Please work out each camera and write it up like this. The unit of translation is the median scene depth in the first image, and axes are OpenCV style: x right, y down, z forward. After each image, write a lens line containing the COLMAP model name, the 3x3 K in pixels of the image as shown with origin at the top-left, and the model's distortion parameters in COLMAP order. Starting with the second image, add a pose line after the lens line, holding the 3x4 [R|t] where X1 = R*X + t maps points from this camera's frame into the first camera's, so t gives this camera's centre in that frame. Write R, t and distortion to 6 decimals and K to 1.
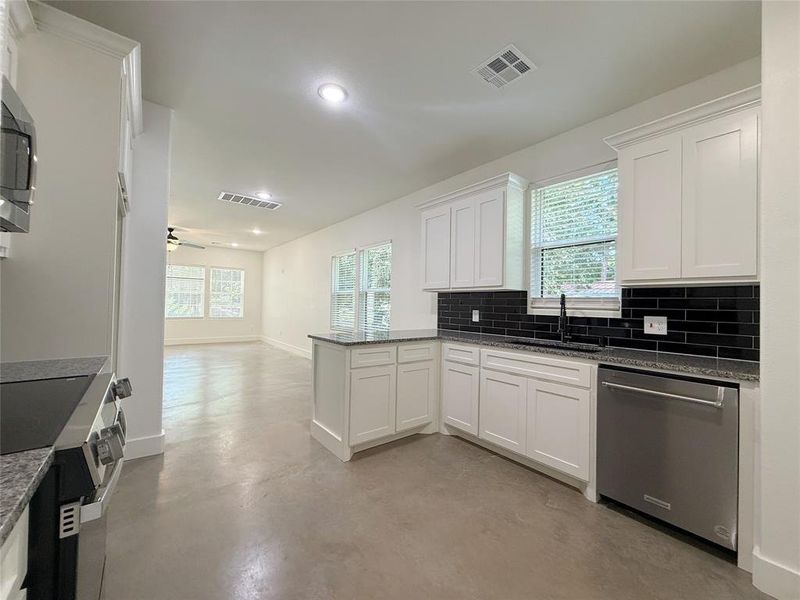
lens RADIAL K [[316.2, 0, 397.8], [0, 316.2, 299.5], [0, 0, 1]] dist [-0.002570, -0.000408]
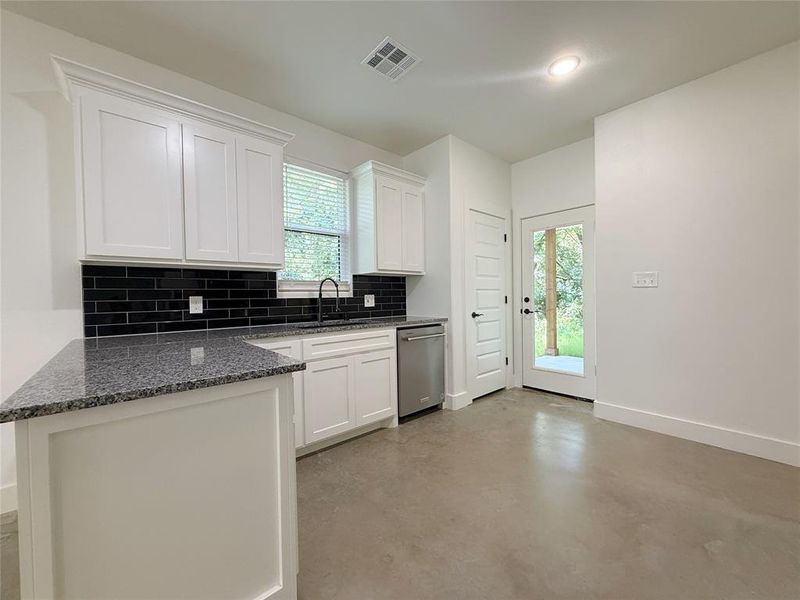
lens RADIAL K [[334.6, 0, 402.6], [0, 334.6, 290.3], [0, 0, 1]] dist [0.000862, -0.000049]
pose [[-0.078785, -0.021451, 0.996661, -0.653730], [-0.018081, 0.999635, 0.020086, -0.001376], [-0.996728, -0.016438, -0.079144, 0.827300]]
